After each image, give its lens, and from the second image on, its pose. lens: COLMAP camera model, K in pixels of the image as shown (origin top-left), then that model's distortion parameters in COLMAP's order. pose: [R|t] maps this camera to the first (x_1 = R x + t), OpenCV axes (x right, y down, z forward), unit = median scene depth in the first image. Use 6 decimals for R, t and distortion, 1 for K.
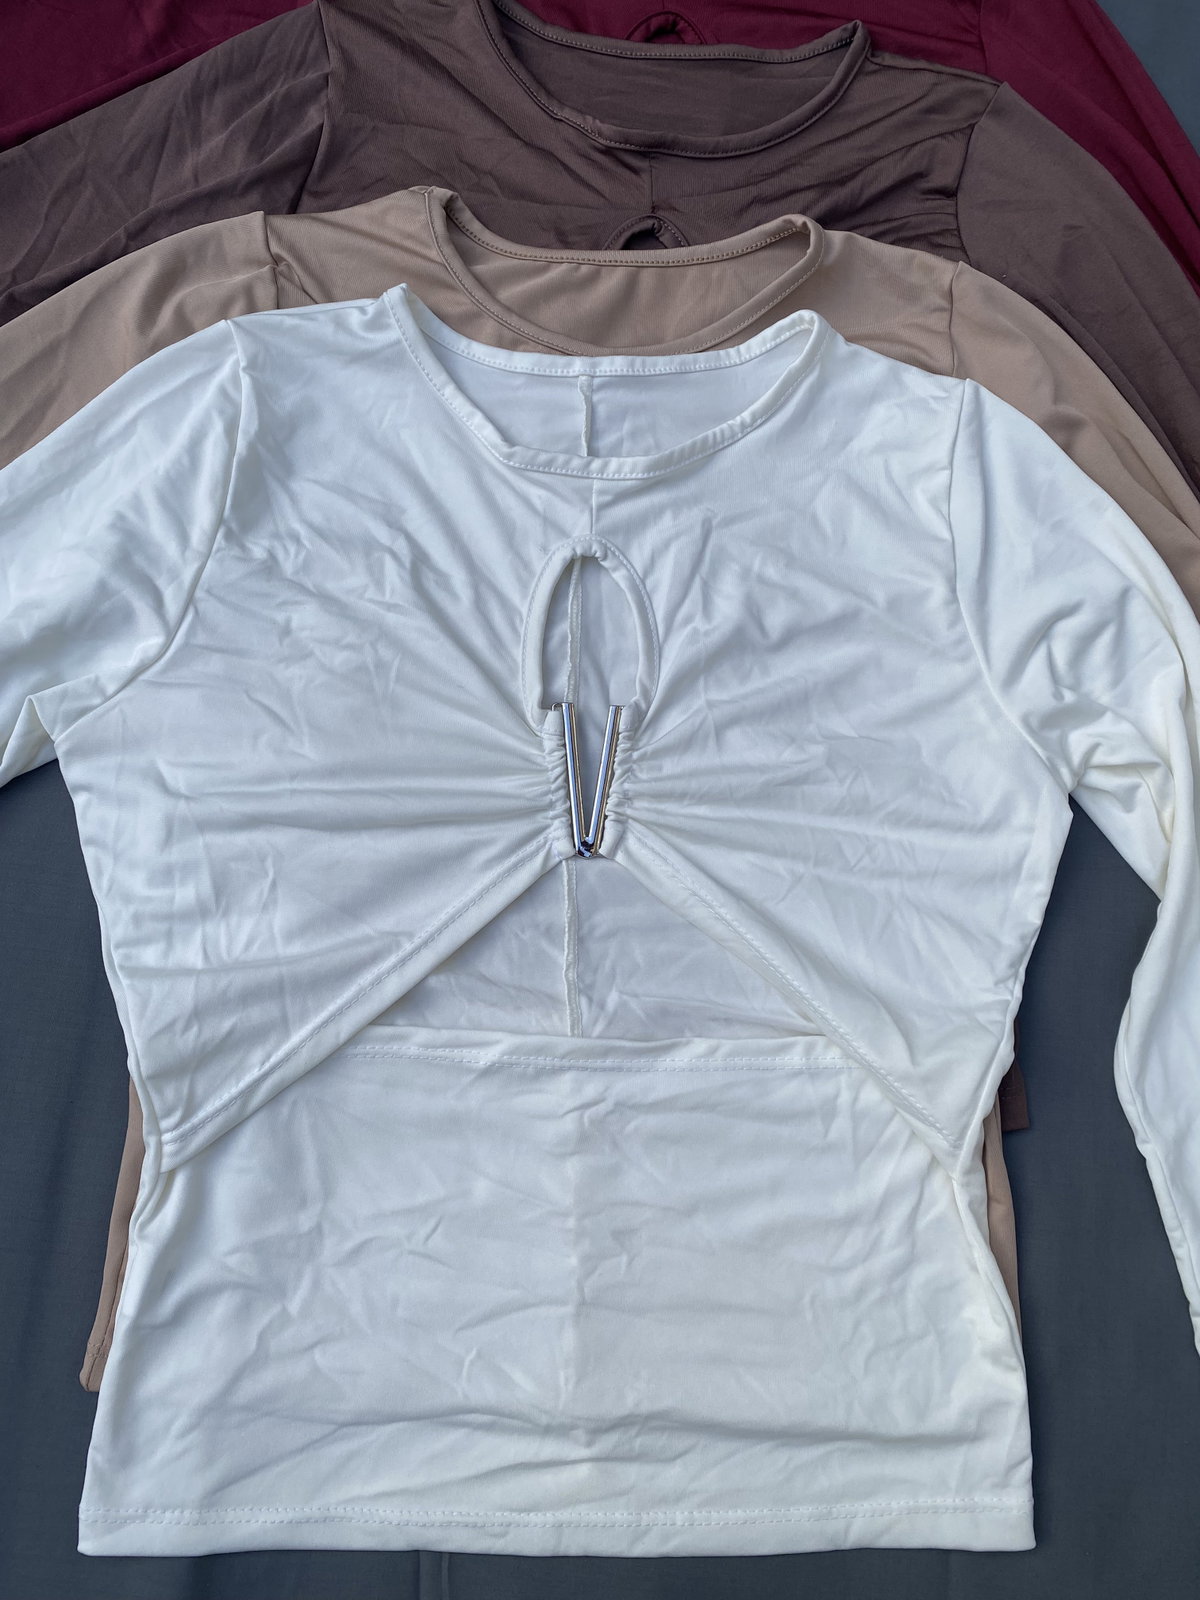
lens RADIAL K [[1214.1, 0, 609.9], [0, 1214.1, 807.2], [0, 0, 1]] dist [0.007062, -0.000172]
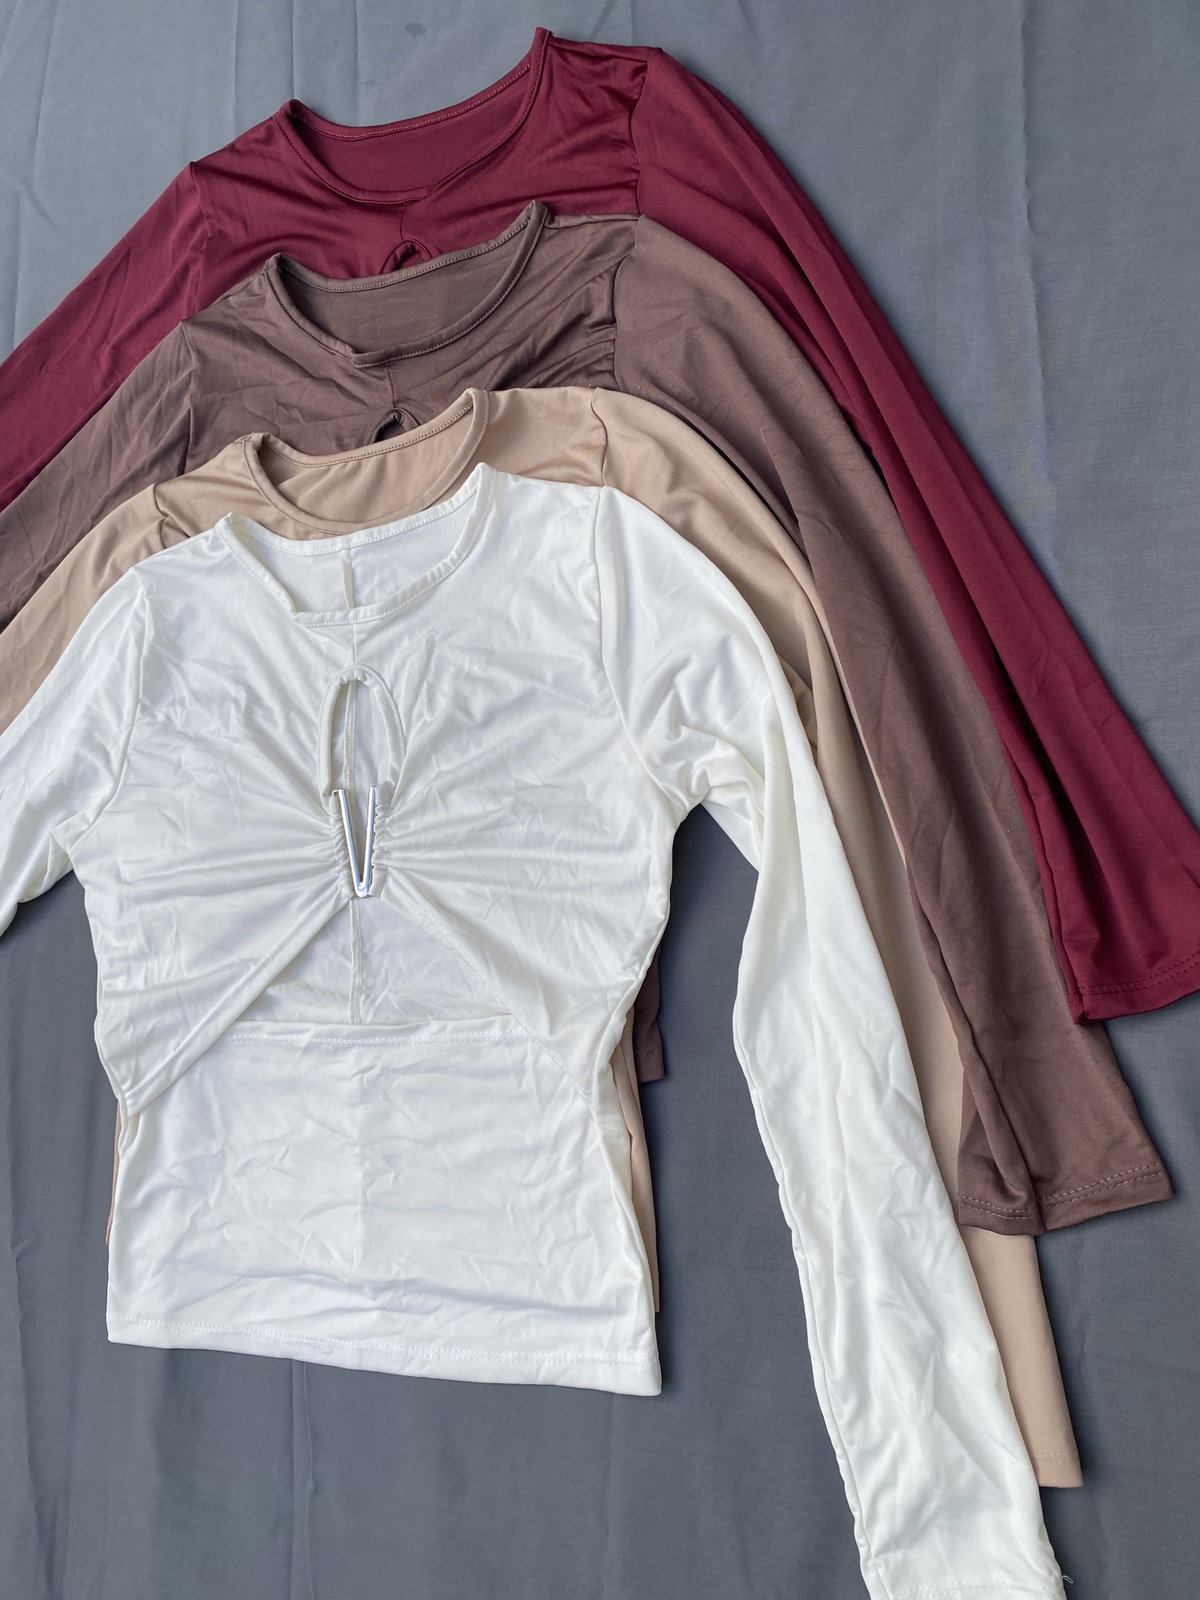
lens RADIAL K [[1214.1, 0, 609.9], [0, 1214.1, 807.2], [0, 0, 1]] dist [0.007062, -0.000172]
pose [[0.899261, -0.110169, -0.423312, 0.874417], [0.128960, 0.991522, 0.015906, -0.049140], [0.417971, -0.068894, 0.905844, -0.162824]]
